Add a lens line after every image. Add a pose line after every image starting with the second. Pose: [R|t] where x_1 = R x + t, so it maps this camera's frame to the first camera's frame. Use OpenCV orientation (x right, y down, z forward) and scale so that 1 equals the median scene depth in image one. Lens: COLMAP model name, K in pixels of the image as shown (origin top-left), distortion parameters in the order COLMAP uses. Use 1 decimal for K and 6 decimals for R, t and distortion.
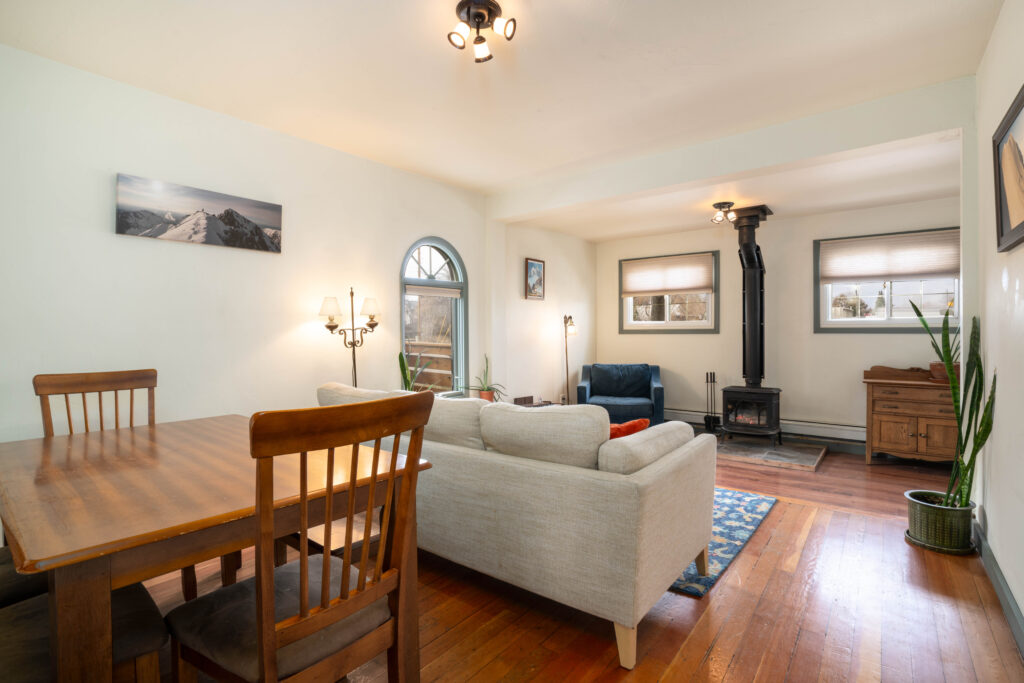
lens RADIAL K [[478.6, 0, 512.5], [0, 478.6, 335.5], [0, 0, 1]] dist [-0.046216, 0.004399]
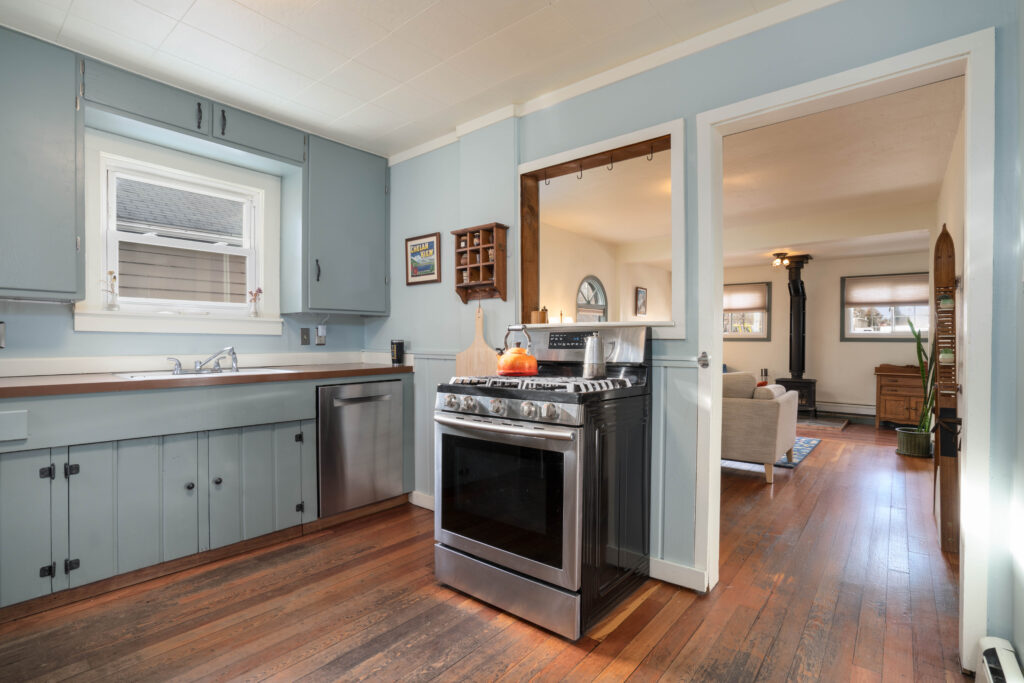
lens RADIAL K [[478.6, 0, 506.7], [0, 478.6, 344.7], [0, 0, 1]] dist [-0.046216, 0.004399]
pose [[0.999499, 0.008566, -0.030460, -0.341467], [-0.008400, 0.999949, 0.005601, 0.005833], [0.030507, -0.005342, 0.999520, -0.472132]]
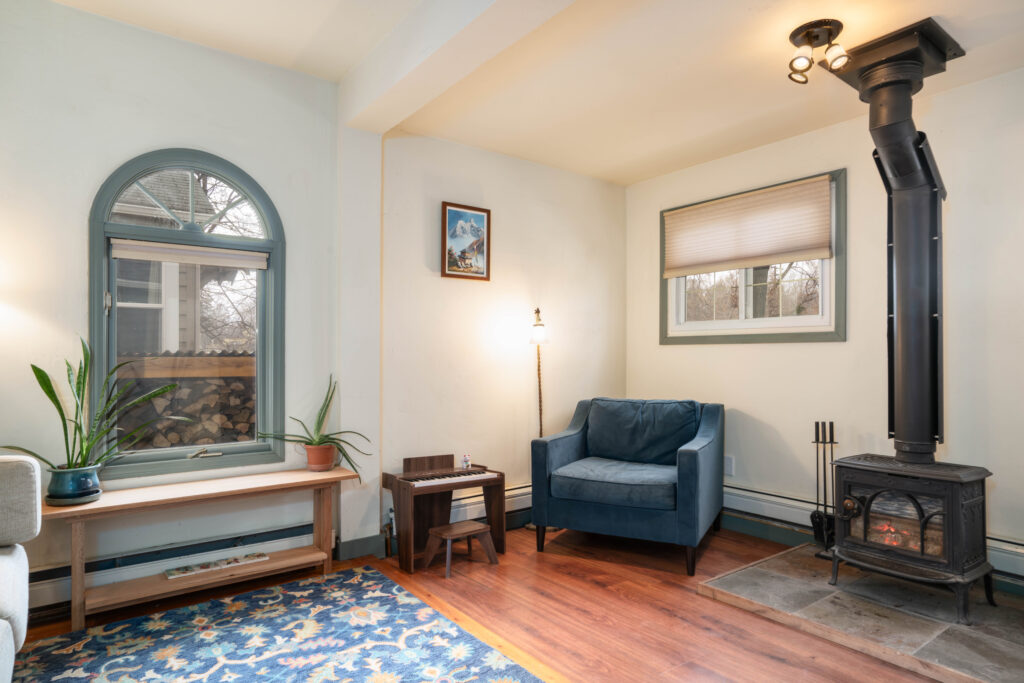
lens RADIAL K [[583.7, 0, 502.8], [0, 583.7, 348.8], [0, 0, 1]] dist [-0.016881, 0.007003]
pose [[0.969771, 0.003338, -0.243995, 0.279389], [-0.007070, 0.999871, -0.014421, 0.016728], [0.243915, 0.015710, 0.969669, 0.398951]]
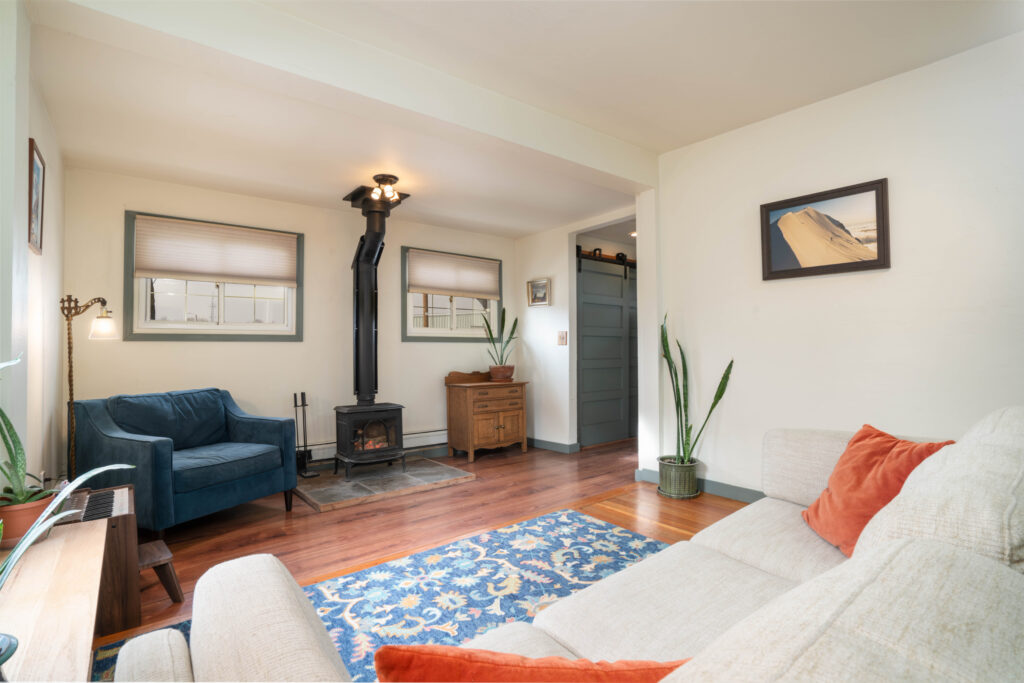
lens RADIAL K [[478.6, 0, 499.4], [0, 478.6, 344.4], [0, 0, 1]] dist [-0.046216, 0.004399]
pose [[0.243306, 0.012727, 0.969866, -0.263605], [0.009807, 0.999831, -0.015580, 0.018194], [-0.969900, 0.013302, 0.243140, 0.581281]]
